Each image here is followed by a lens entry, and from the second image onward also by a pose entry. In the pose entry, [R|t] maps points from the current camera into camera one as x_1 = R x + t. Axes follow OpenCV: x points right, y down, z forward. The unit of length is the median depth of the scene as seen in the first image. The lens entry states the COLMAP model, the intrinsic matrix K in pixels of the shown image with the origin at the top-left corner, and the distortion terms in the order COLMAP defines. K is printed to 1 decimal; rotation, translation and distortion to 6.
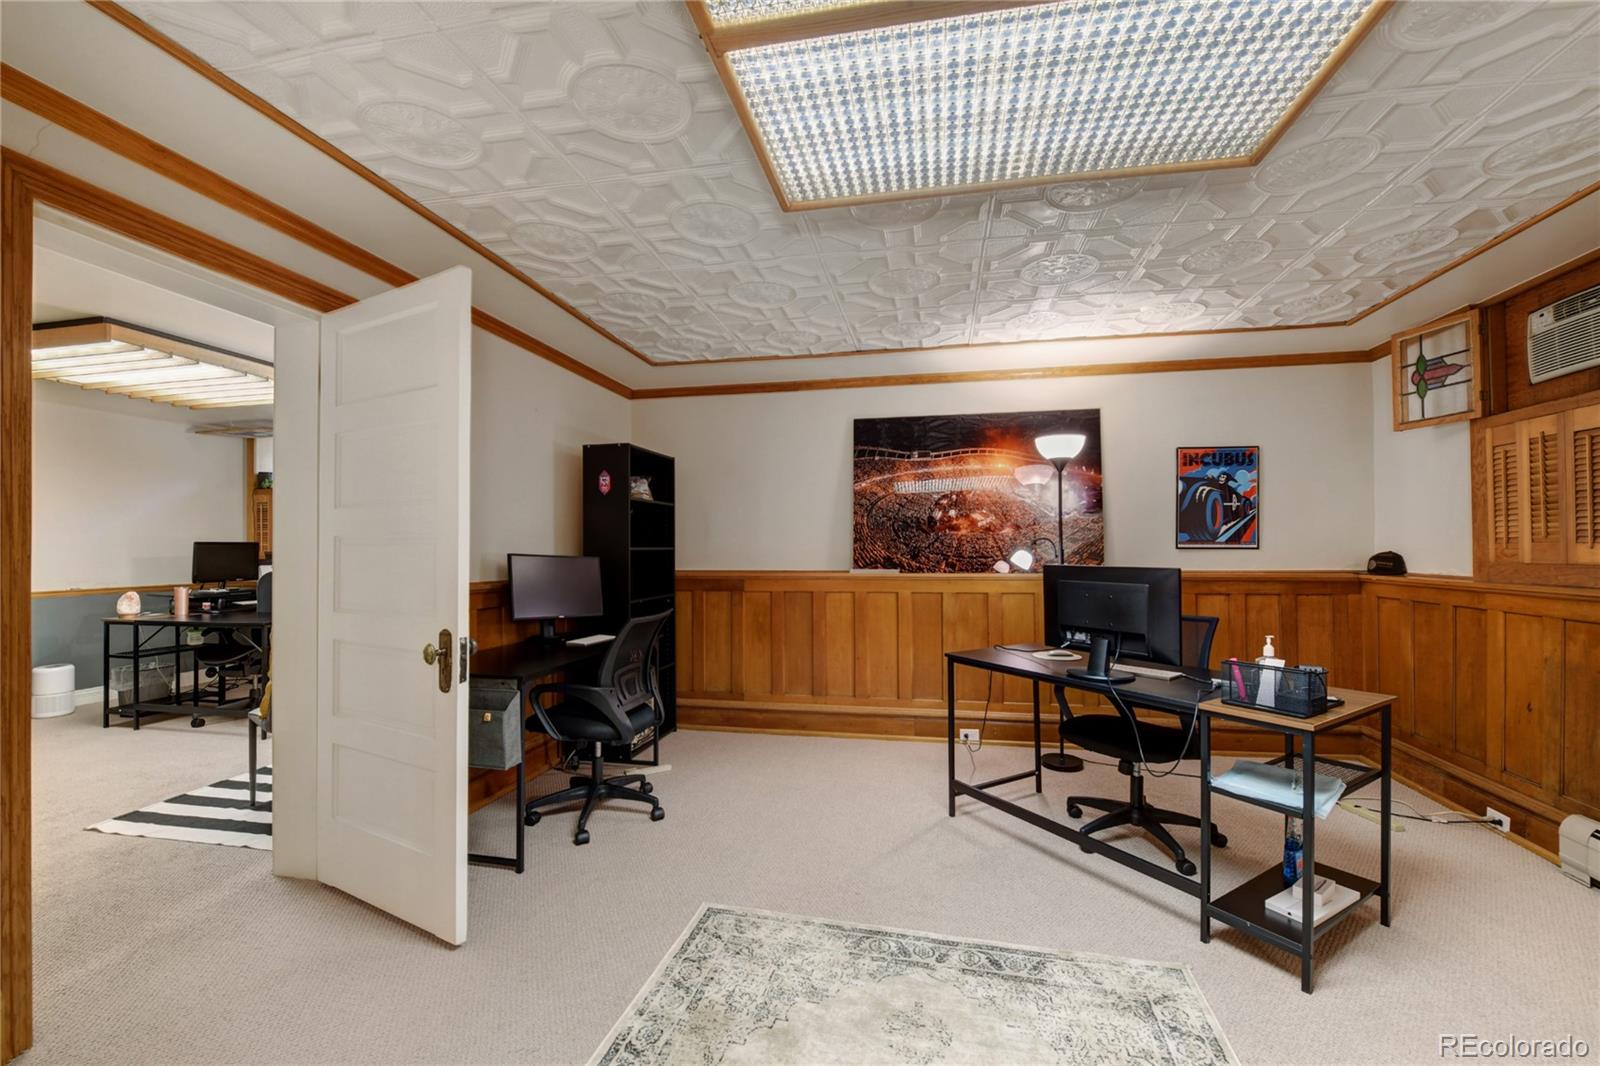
lens RADIAL K [[636.0, 0, 829.2], [0, 636.0, 533.2], [0, 0, 1]] dist [-0.014254, -0.001566]
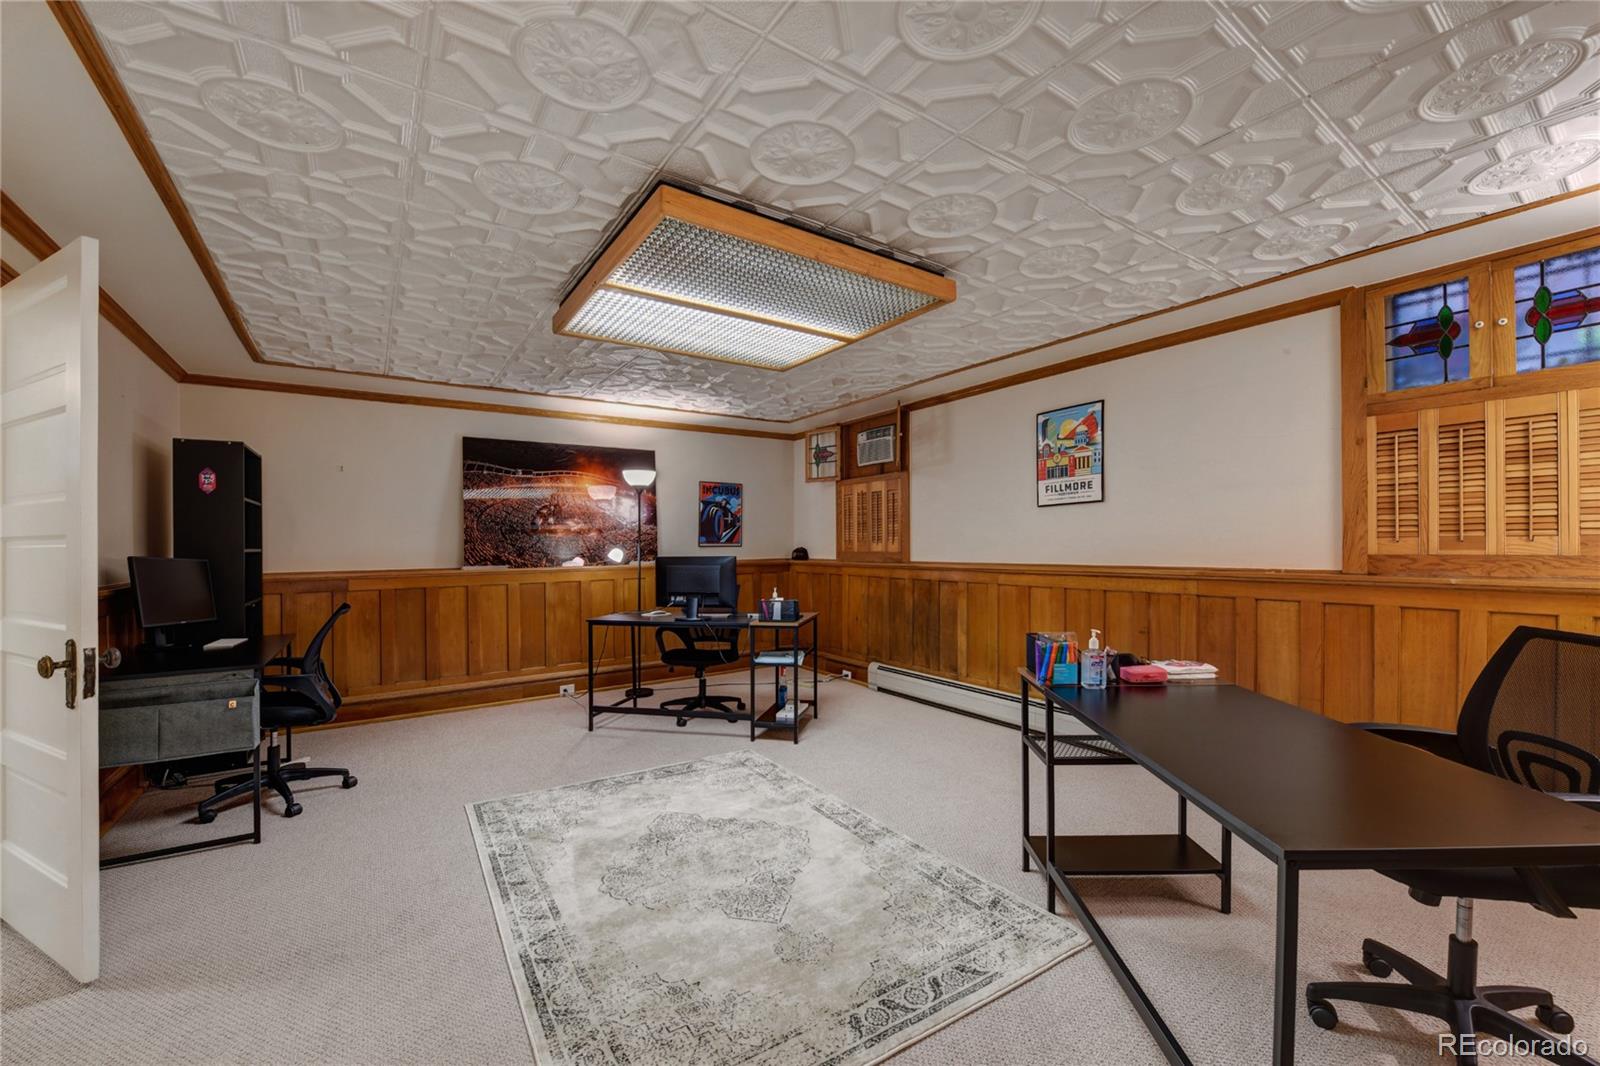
lens RADIAL K [[636.0, 0, 796.7], [0, 636.0, 540.4], [0, 0, 1]] dist [-0.014254, -0.001566]
pose [[0.713450, 0.000039, 0.700706, -0.428768], [-0.006225, 0.999961, 0.006282, -0.002495], [-0.700679, -0.008844, 0.713422, -0.318543]]
